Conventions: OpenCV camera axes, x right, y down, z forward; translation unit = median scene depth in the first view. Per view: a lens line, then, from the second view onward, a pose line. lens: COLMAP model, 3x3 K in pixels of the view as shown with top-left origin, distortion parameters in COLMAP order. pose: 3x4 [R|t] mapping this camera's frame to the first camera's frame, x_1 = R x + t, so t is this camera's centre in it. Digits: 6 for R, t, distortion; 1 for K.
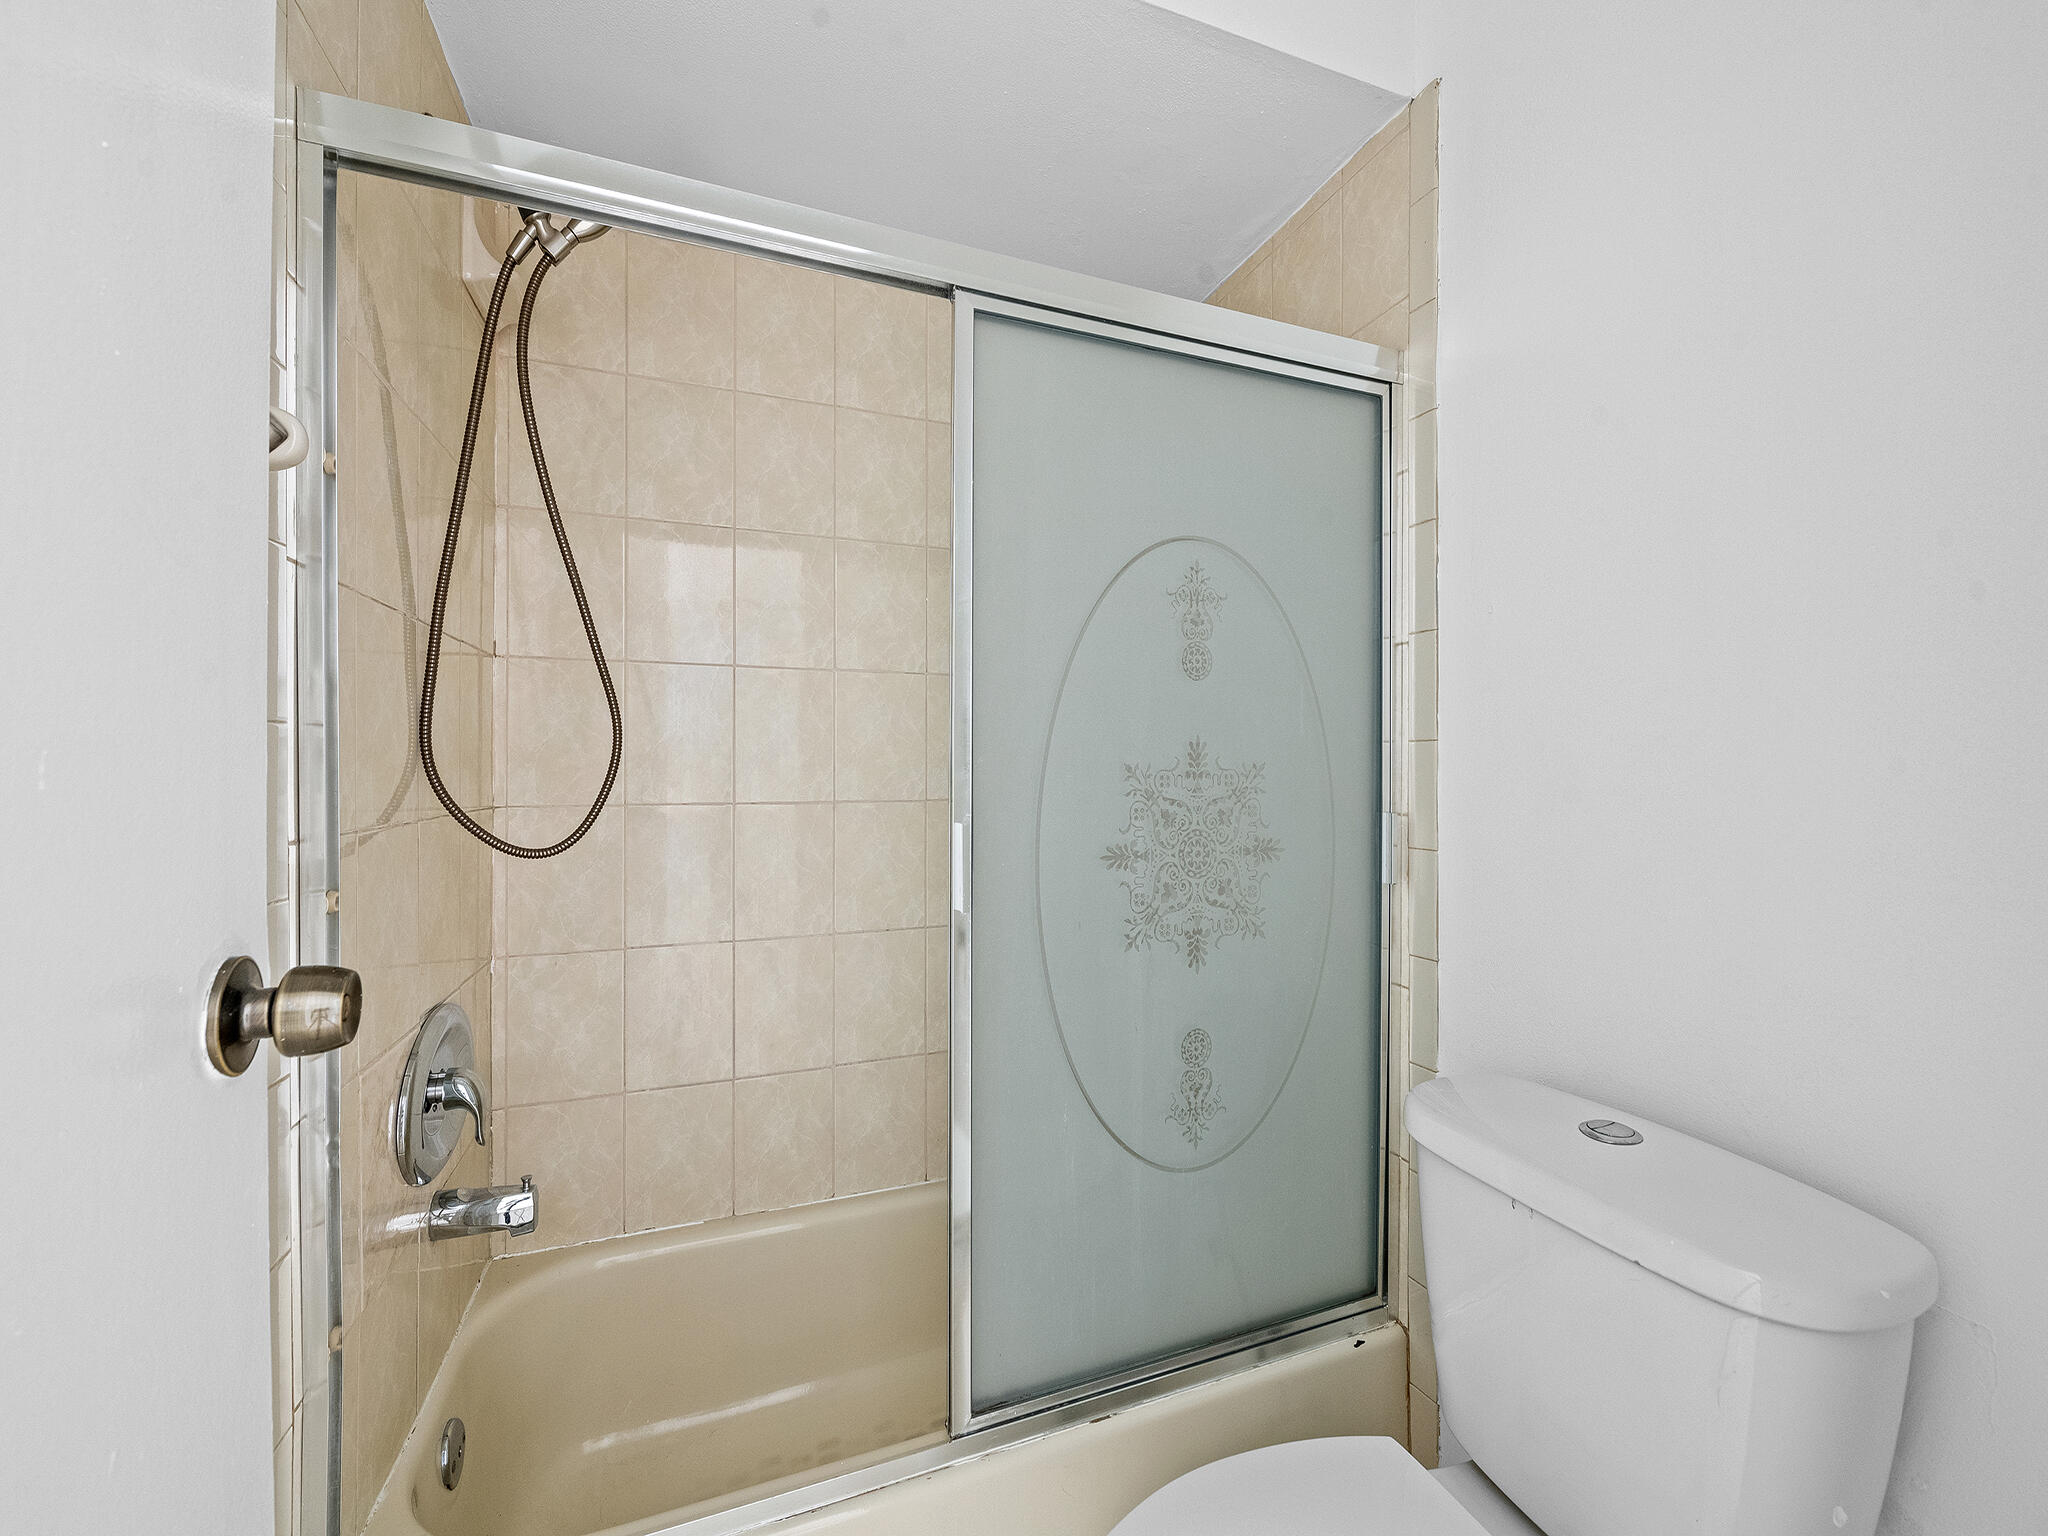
lens RADIAL K [[808.1, 0, 1028.0], [0, 808.1, 765.4], [0, 0, 1]] dist [0.000413, -0.000131]
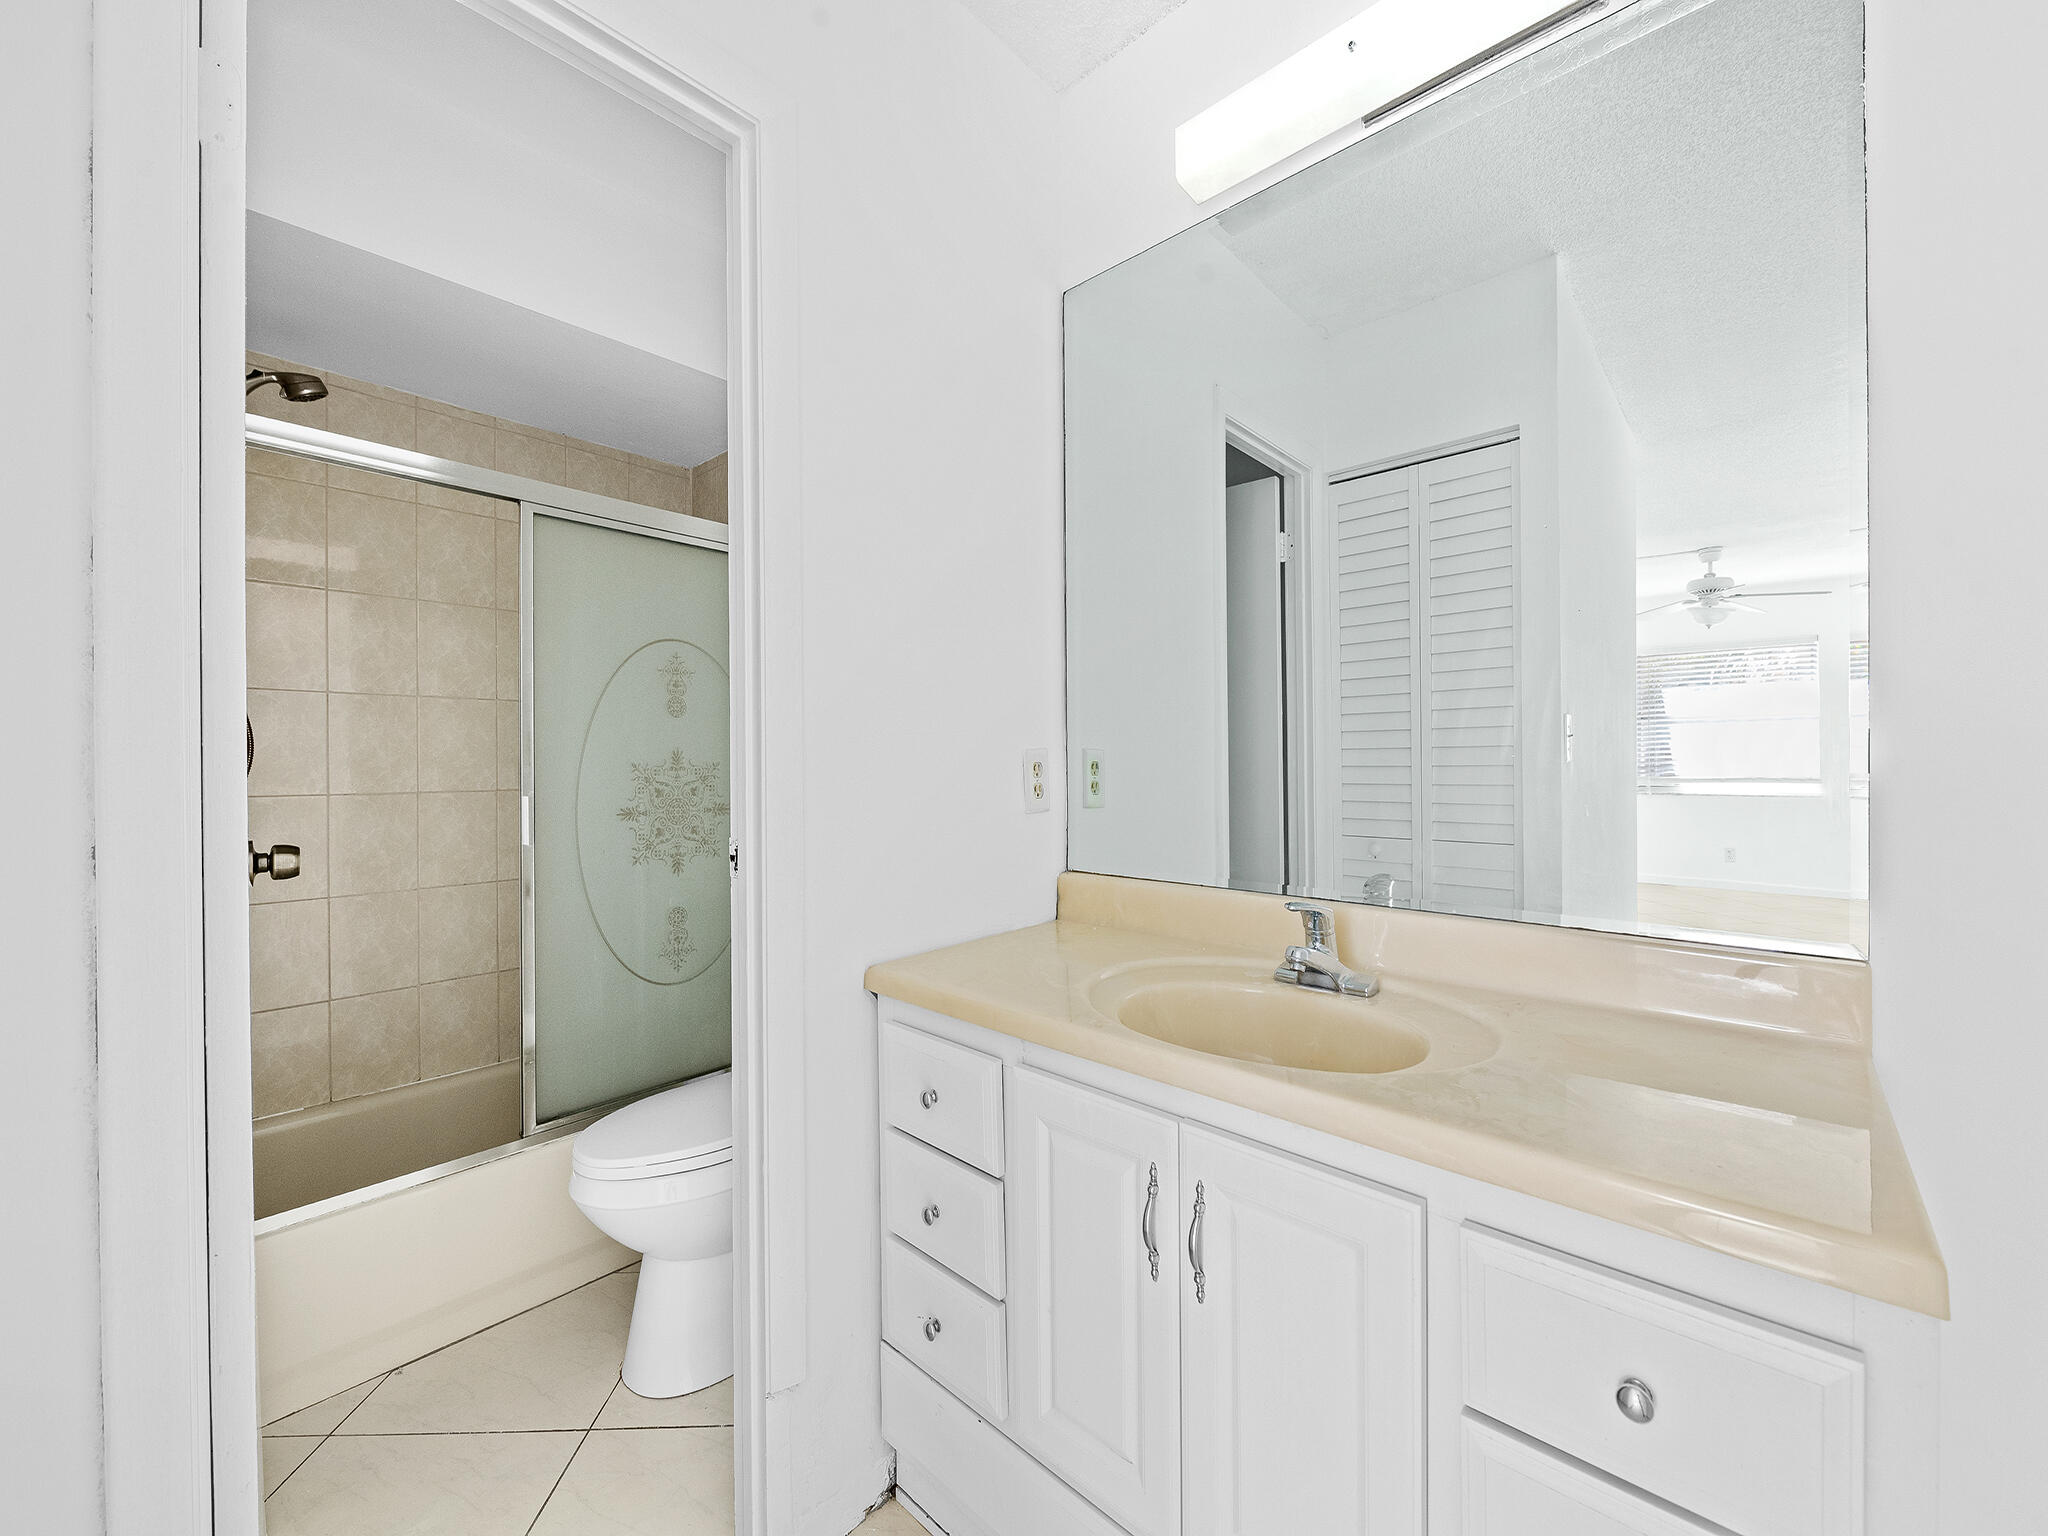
lens RADIAL K [[808.1, 0, 1024.9], [0, 808.1, 762.2], [0, 0, 1]] dist [0.000413, -0.000131]
pose [[0.890953, -0.006259, 0.454053, 0.078756], [0.008384, 0.999961, -0.002667, 0.008364], [-0.454019, 0.006183, 0.890971, -0.992142]]
